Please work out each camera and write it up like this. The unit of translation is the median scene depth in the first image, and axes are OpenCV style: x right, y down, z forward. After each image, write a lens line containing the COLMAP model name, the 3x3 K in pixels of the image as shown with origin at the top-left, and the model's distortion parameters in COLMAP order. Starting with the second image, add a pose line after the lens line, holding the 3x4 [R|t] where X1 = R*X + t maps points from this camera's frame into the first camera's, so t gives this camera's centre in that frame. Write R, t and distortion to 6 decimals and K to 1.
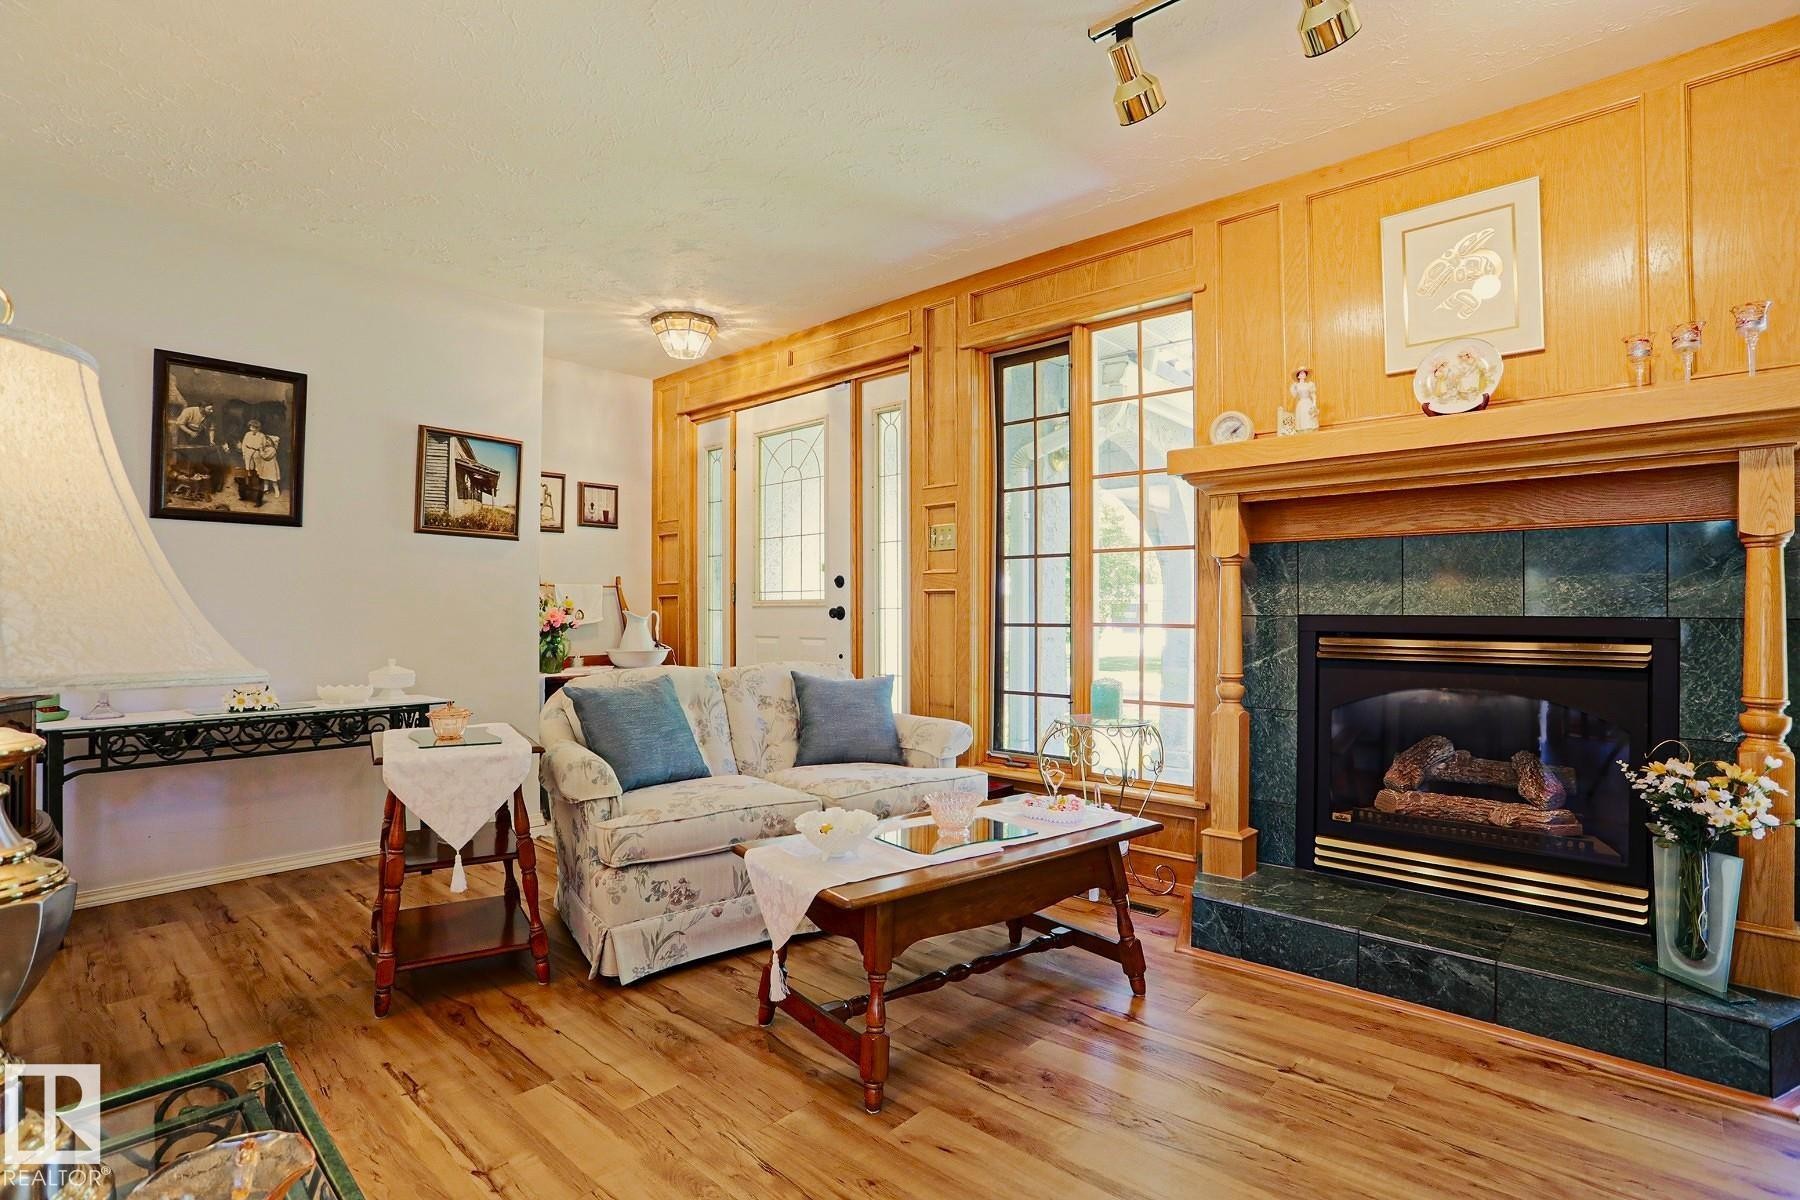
lens RADIAL K [[876.9, 0, 891.6], [0, 876.9, 597.4], [0, 0, 1]] dist [-0.083508, 0.039449]
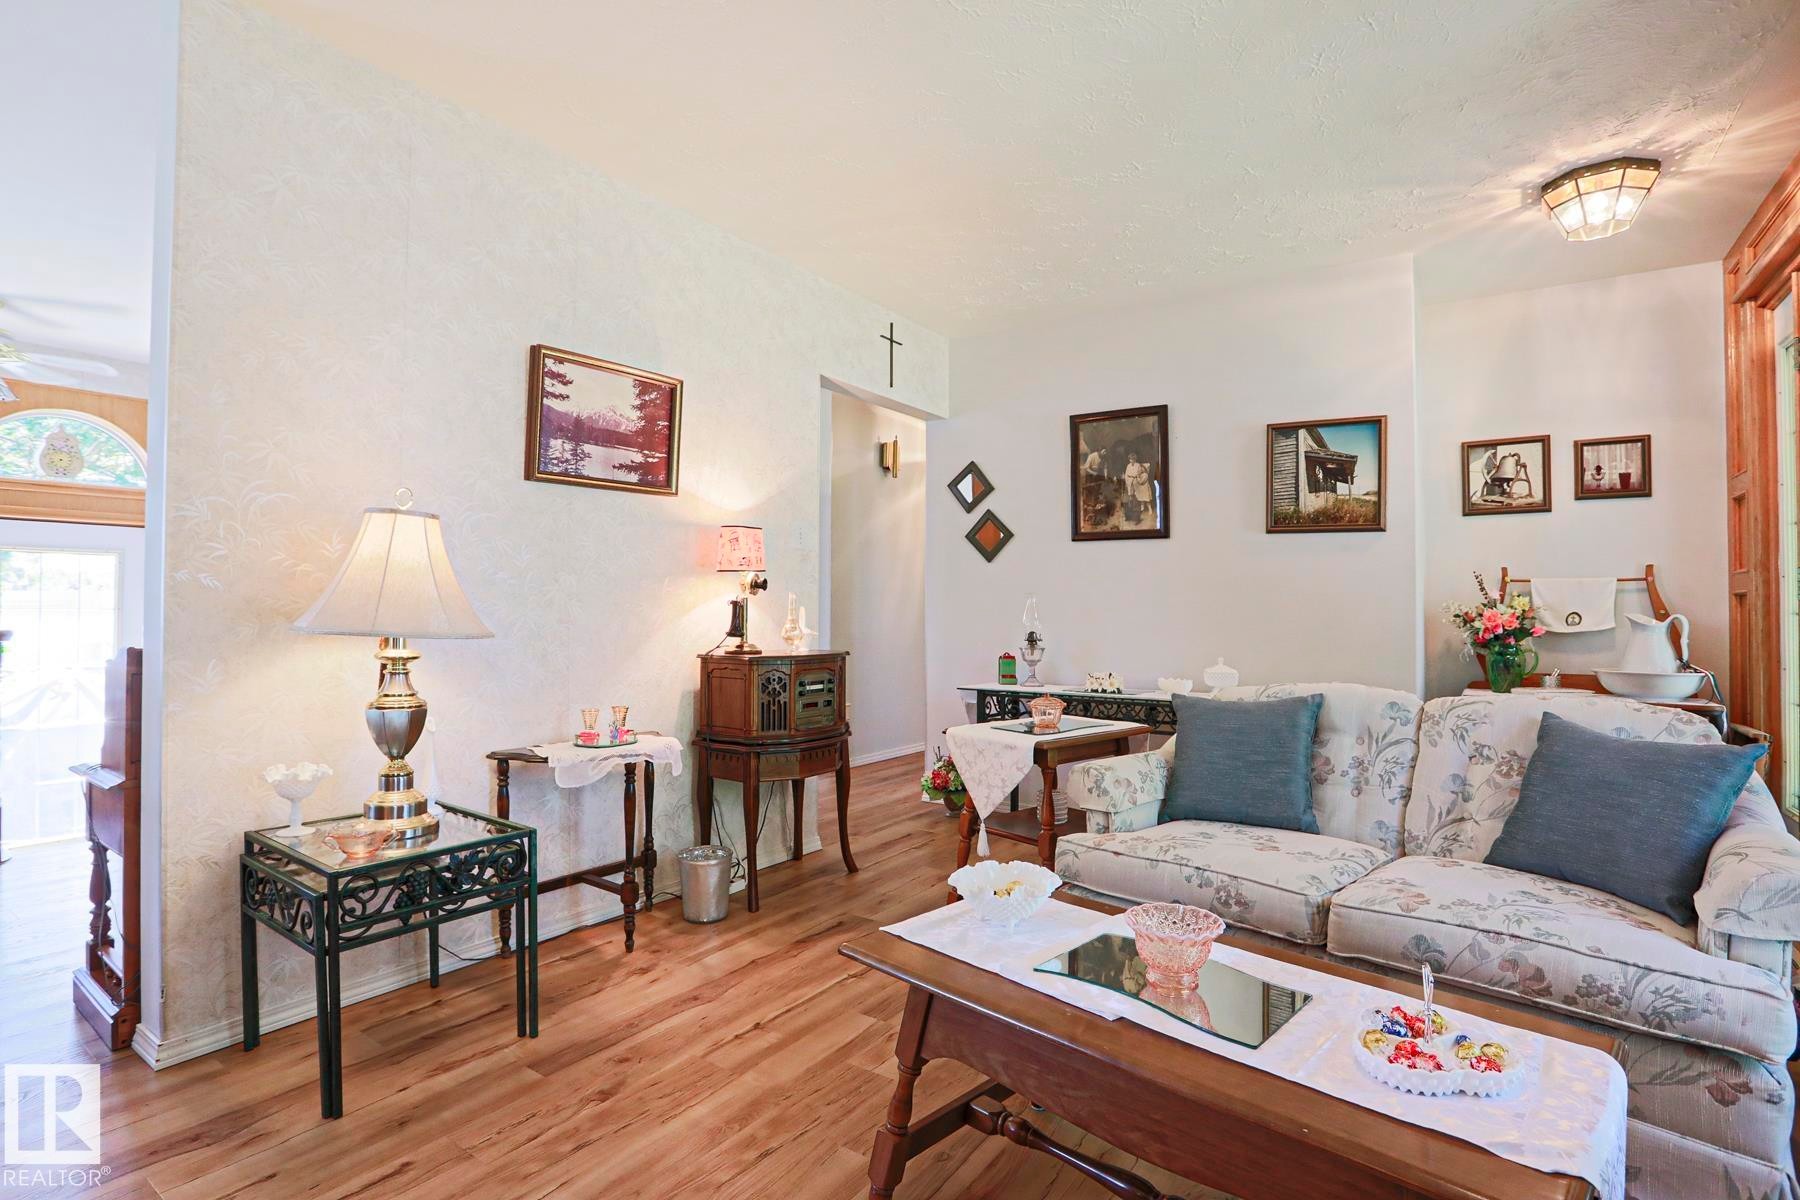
lens RADIAL K [[876.9, 0, 891.6], [0, 876.9, 597.4], [0, 0, 1]] dist [-0.083508, 0.039449]
pose [[0.134963, -0.011288, -0.990786, 0.398044], [0.009519, 0.999904, -0.010095, 0.005256], [0.990805, -0.008069, 0.135058, 0.452129]]
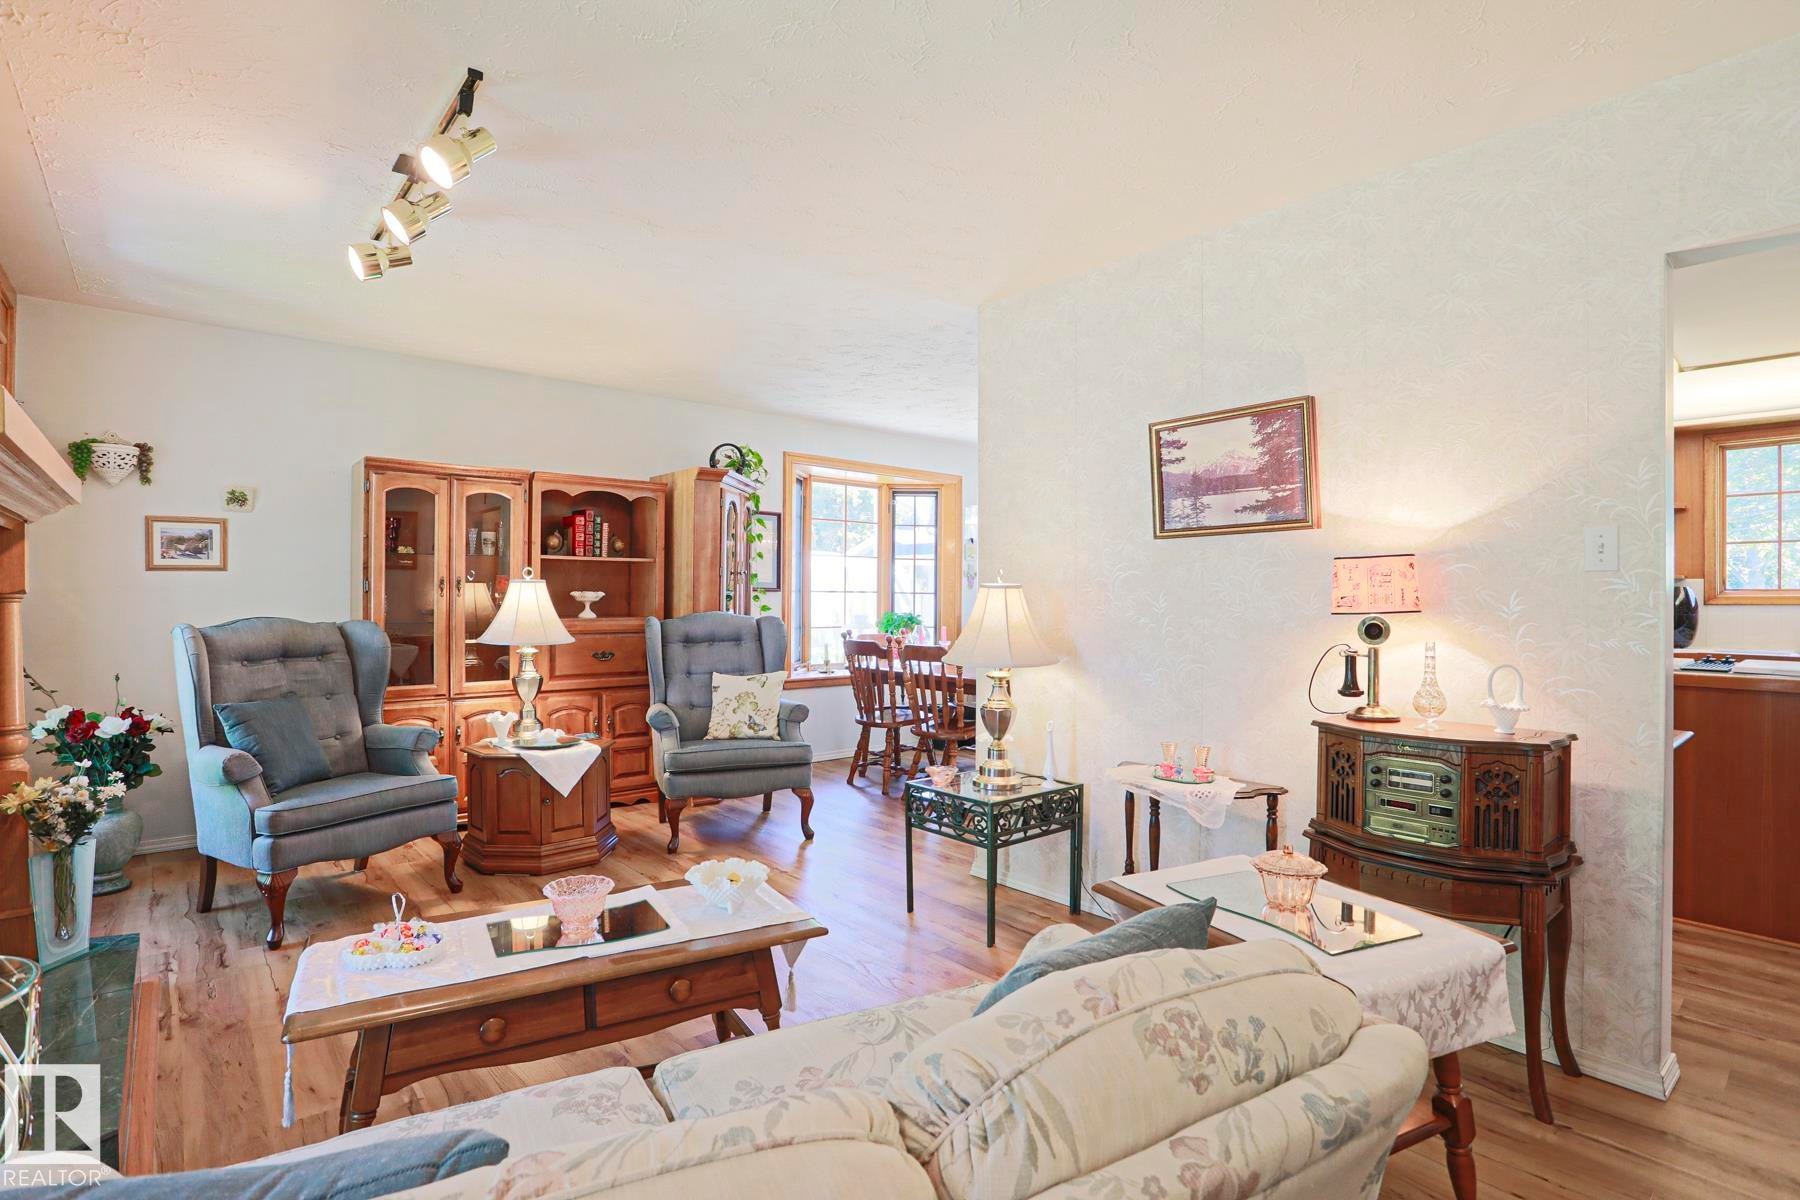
lens RADIAL K [[867.7, 0, 890.1], [0, 867.7, 598.7], [0, 0, 1]] dist [-0.075281, 0.028988]
pose [[-0.993275, -0.004897, 0.115674, -0.215373], [-0.006803, 0.999847, -0.016088, -0.030434], [-0.115577, -0.016767, -0.993157, 1.145472]]
